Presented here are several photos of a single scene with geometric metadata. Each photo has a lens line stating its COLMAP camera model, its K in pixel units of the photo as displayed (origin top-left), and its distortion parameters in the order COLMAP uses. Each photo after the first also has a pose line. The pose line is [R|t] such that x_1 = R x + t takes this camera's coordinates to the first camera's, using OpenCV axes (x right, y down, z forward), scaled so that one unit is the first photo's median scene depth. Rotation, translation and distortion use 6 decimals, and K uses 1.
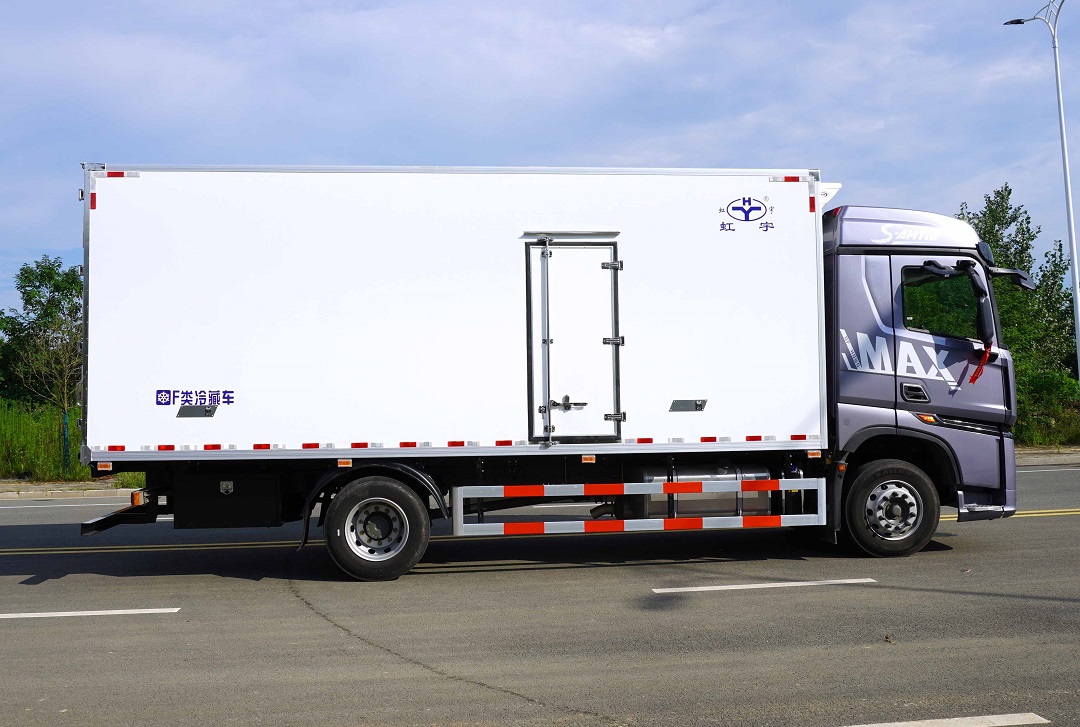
lens RADIAL K [[746.1, 0, 540.0], [0, 746.1, 384.7], [0, 0, 1]] dist [-0.044053, 0.000793]
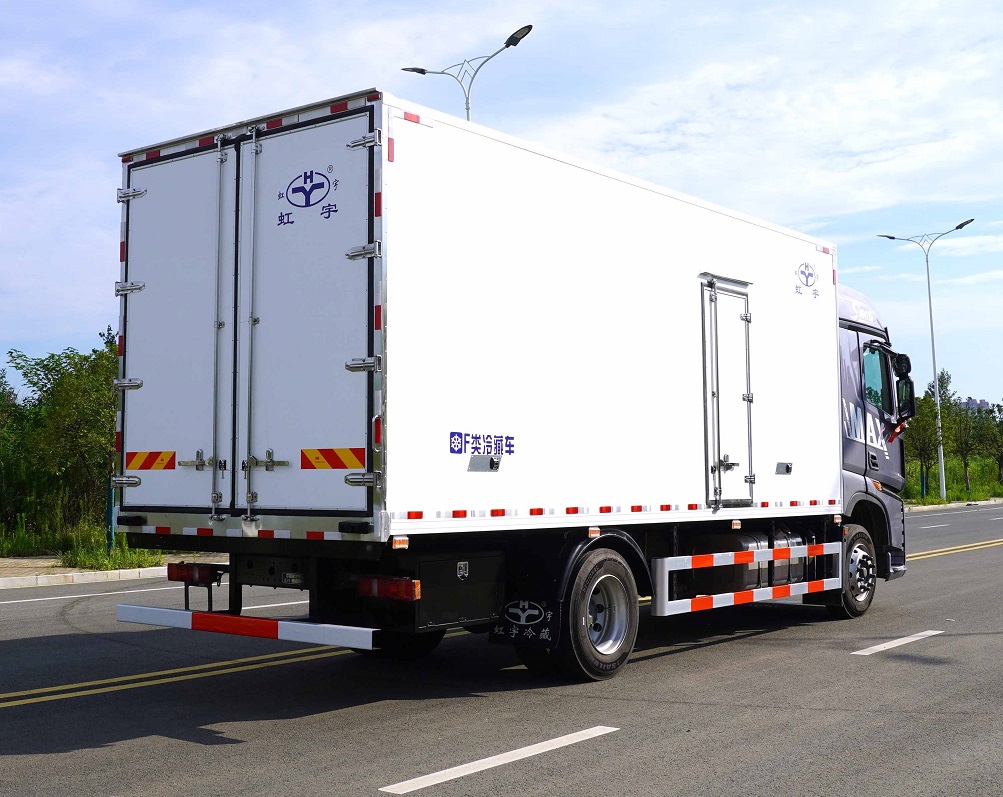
lens RADIAL K [[1296.1, 0, 501.5], [0, 1296.1, 398.5], [0, 0, 1]] dist [-0.015121, -0.007453]
pose [[0.686096, 0.059717, 0.725056, -1.309427], [-0.037517, 0.998204, -0.046712, 0.029787], [-0.726543, 0.004847, 0.687104, 0.106656]]
